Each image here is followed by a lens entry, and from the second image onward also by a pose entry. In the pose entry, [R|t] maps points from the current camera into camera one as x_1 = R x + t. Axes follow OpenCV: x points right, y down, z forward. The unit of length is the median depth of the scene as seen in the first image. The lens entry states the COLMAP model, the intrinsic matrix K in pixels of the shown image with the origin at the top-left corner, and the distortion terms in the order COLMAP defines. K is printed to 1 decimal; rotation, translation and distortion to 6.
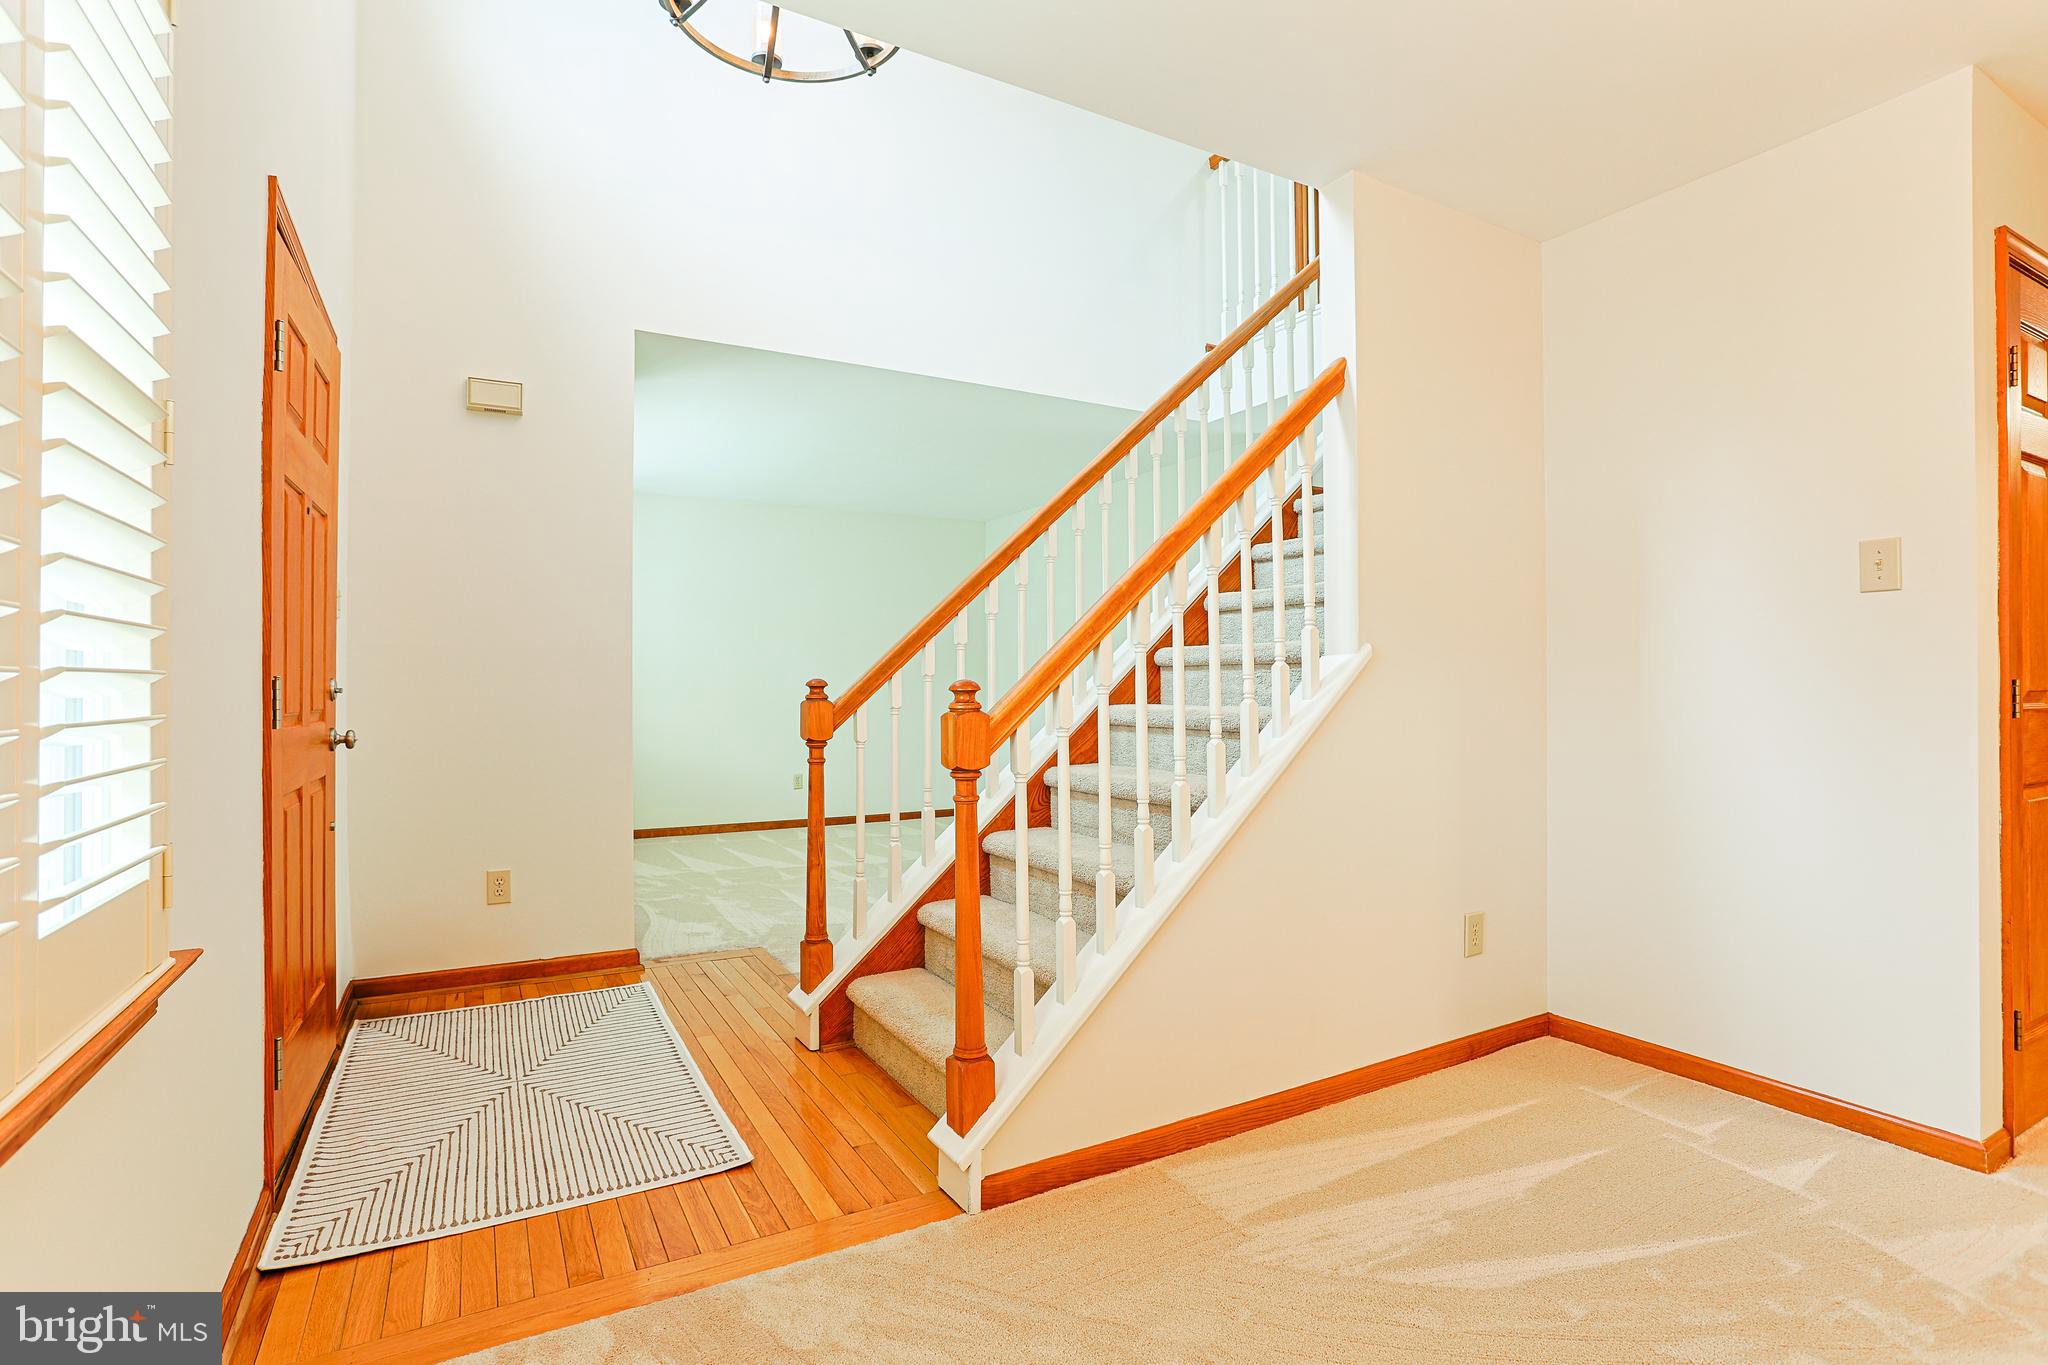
lens RADIAL K [[991.5, 0, 1029.6], [0, 991.5, 682.4], [0, 0, 1]] dist [-0.046271, 0.021447]
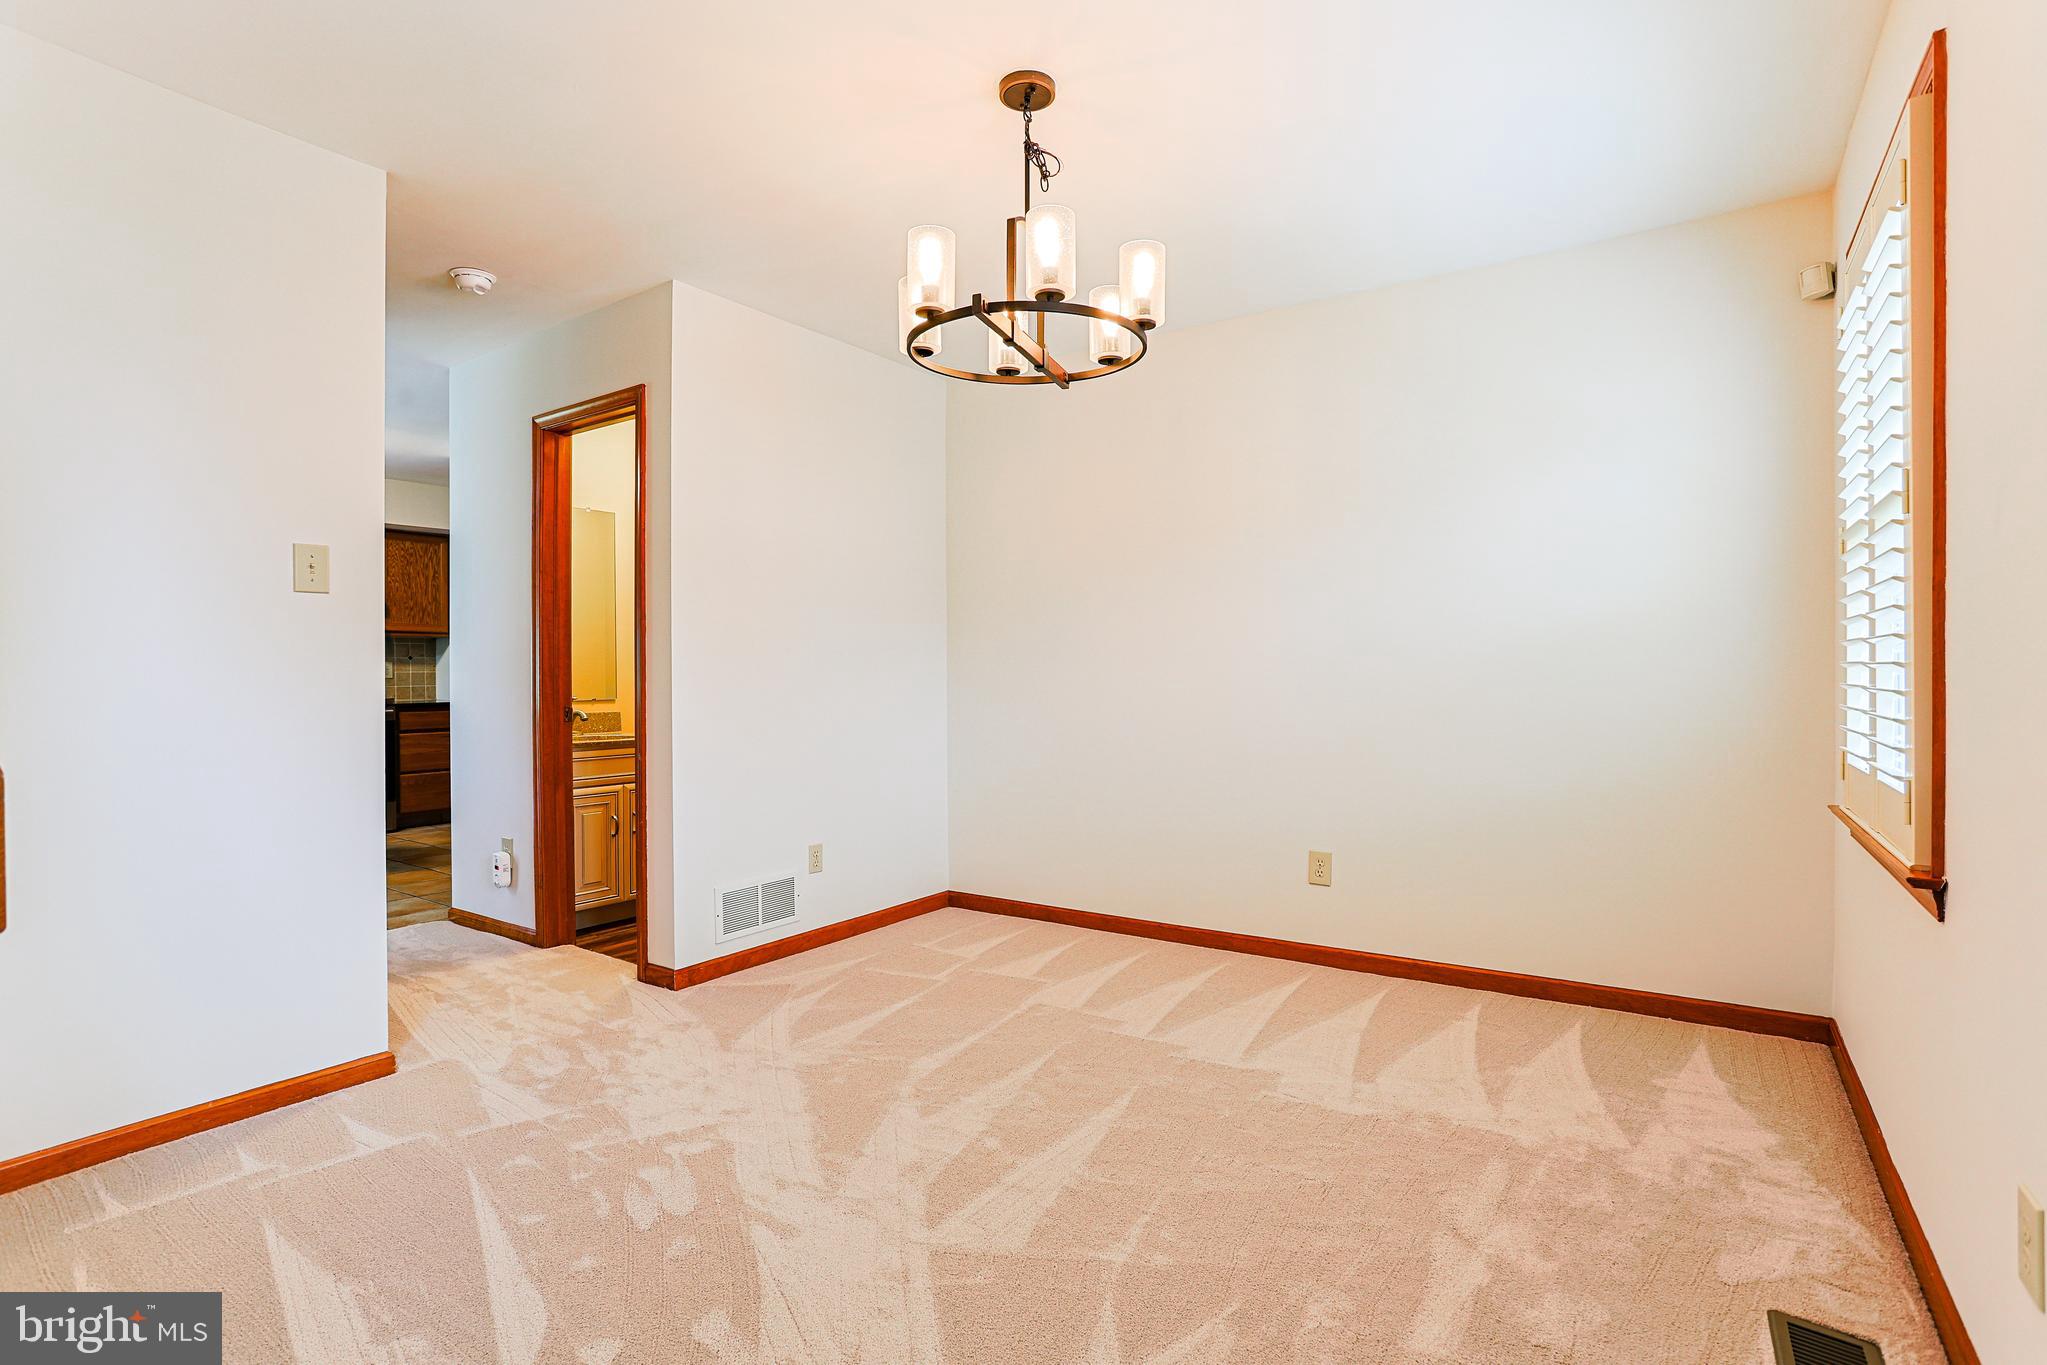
lens RADIAL K [[991.0, 0, 1023.3], [0, 991.0, 682.7], [0, 0, 1]] dist [-0.046271, 0.021447]
pose [[-0.439318, 0.002664, 0.898327, -0.498582], [0.001772, 0.999996, -0.002099, 0.011375], [-0.898330, 0.000669, -0.439321, 0.846677]]
